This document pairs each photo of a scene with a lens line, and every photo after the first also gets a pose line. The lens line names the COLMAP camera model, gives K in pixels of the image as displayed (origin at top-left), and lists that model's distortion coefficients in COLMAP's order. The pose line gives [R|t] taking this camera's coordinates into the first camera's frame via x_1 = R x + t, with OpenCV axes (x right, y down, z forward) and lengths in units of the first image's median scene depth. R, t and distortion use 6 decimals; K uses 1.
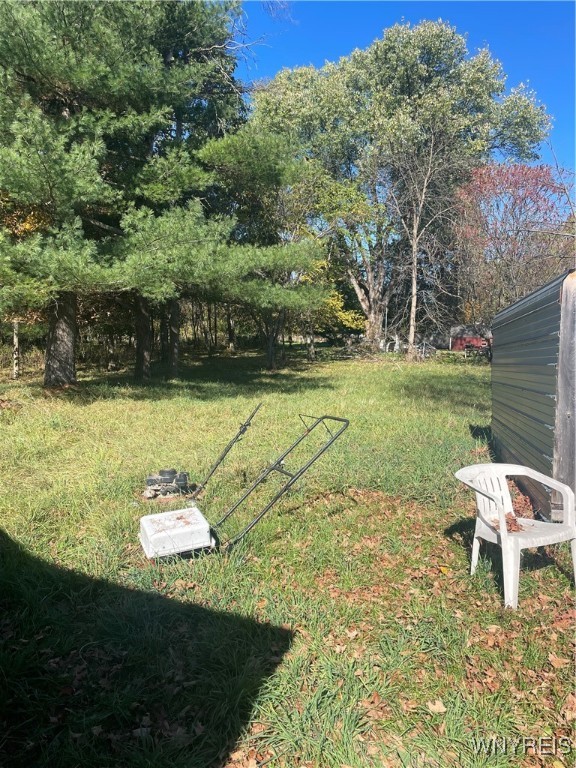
lens RADIAL K [[586.3, 0, 290.4], [0, 586.3, 389.4], [0, 0, 1]] dist [0.080443, -0.106265]
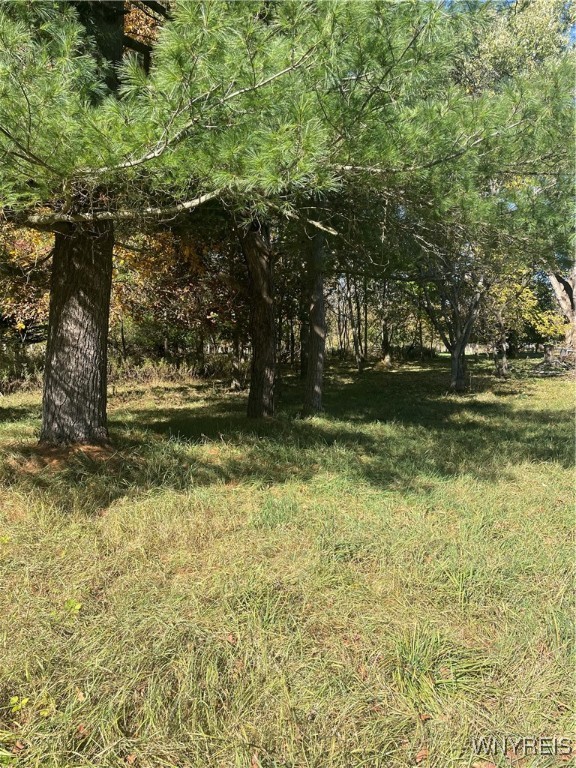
lens RADIAL K [[586.3, 0, 287.0], [0, 586.3, 385.3], [0, 0, 1]] dist [0.080443, -0.106265]
pose [[0.969627, 0.013588, -0.244211, -0.046776], [-0.020111, 0.999504, -0.024238, -0.017603], [0.243761, 0.028413, 0.969419, 0.237123]]
